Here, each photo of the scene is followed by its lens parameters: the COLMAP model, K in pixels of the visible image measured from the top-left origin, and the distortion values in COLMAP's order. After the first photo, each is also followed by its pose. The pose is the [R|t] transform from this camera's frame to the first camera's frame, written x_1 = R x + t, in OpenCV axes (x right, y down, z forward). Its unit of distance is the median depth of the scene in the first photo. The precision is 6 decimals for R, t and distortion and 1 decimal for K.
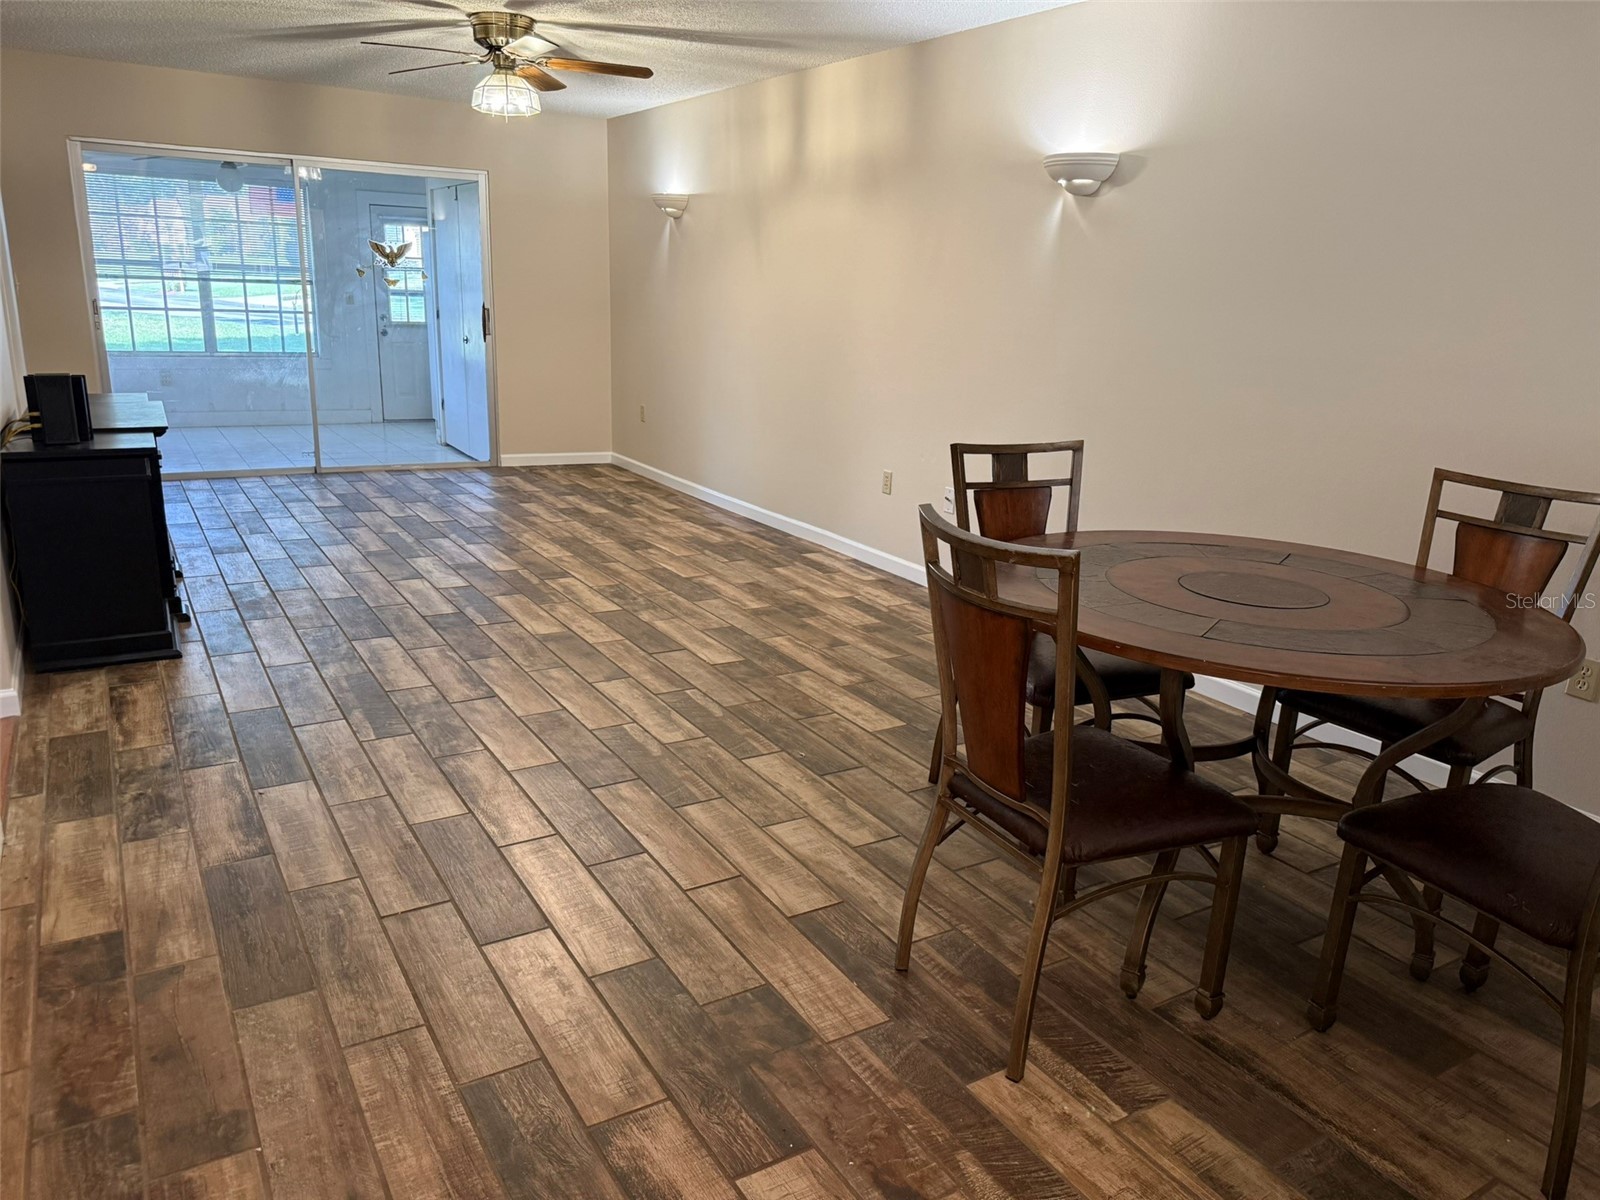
lens RADIAL K [[1127.4, 0, 800.0], [0, 1127.4, 600.0], [0, 0, 1]] dist [0.034782, -0.045882]
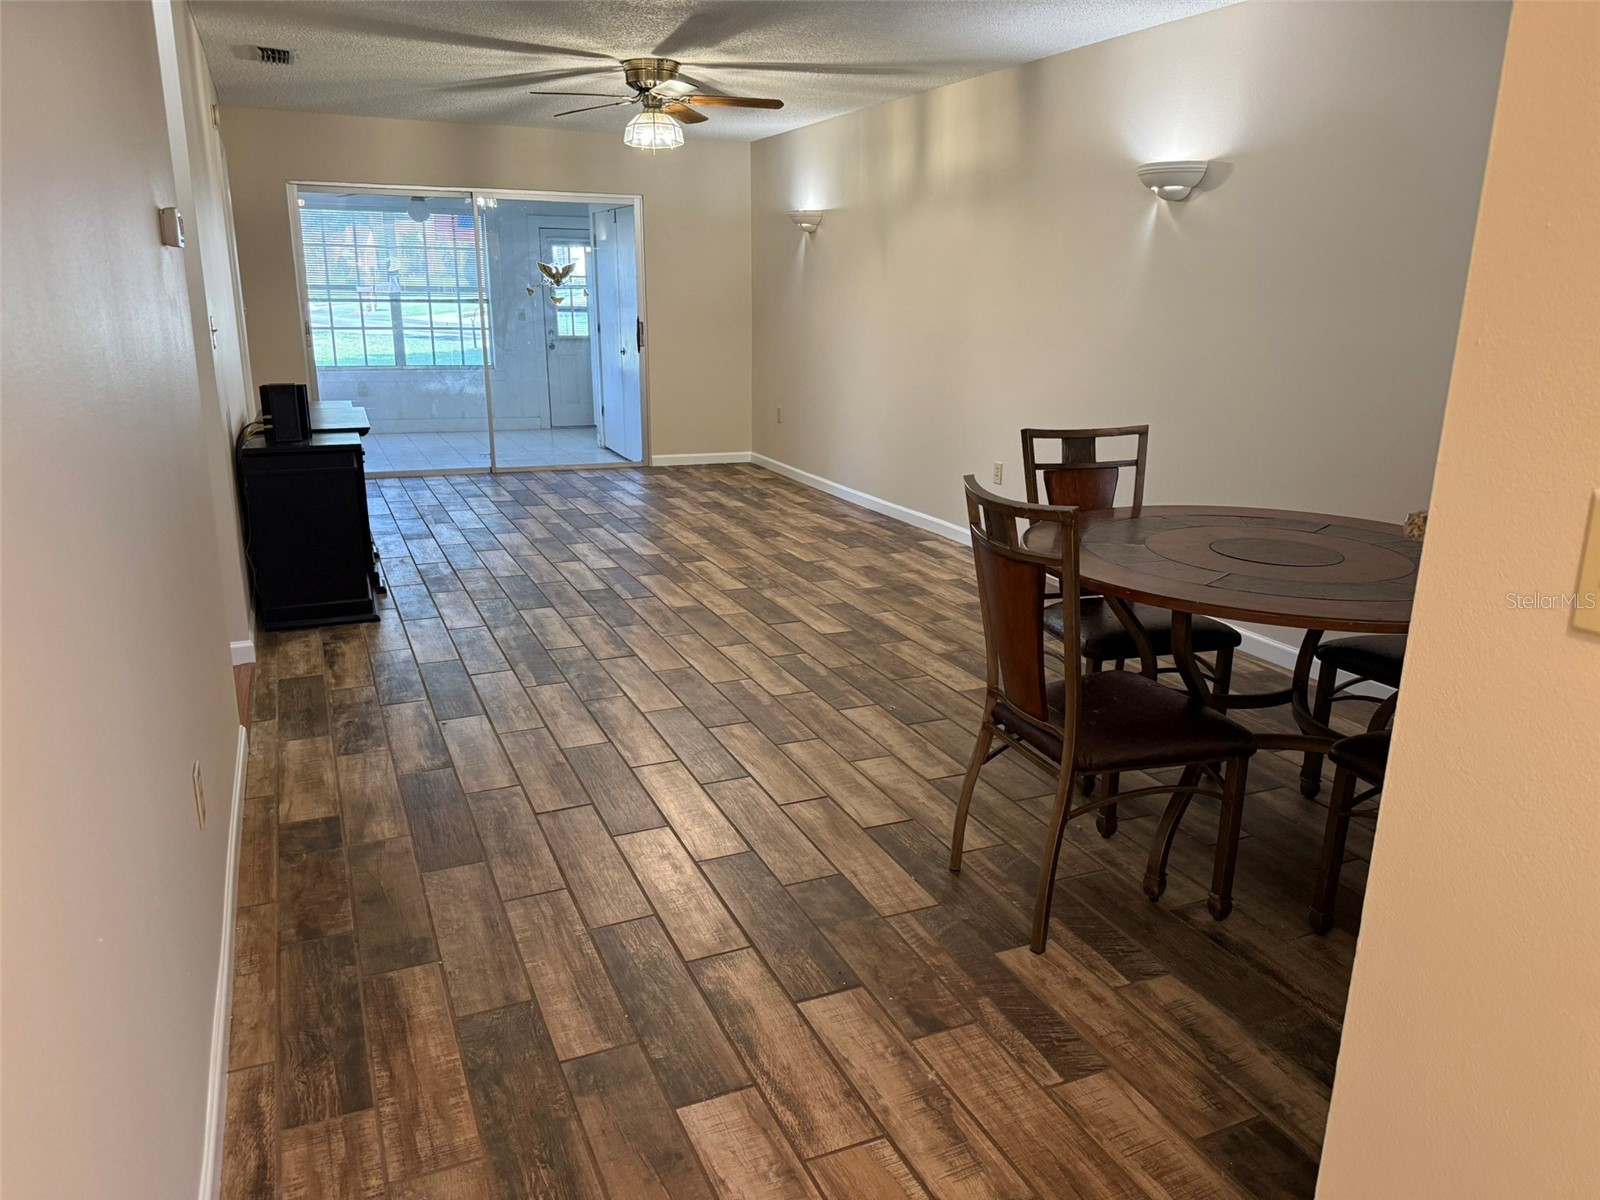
lens RADIAL K [[1130.3, 0, 800.0], [0, 1130.3, 600.0], [0, 0, 1]] dist [0.193797, -0.438099]
pose [[0.990262, 0.008466, -0.138959, 0.070216], [-0.009638, 0.999923, -0.007767, 0.040865], [0.138882, 0.009031, 0.990268, -0.160814]]
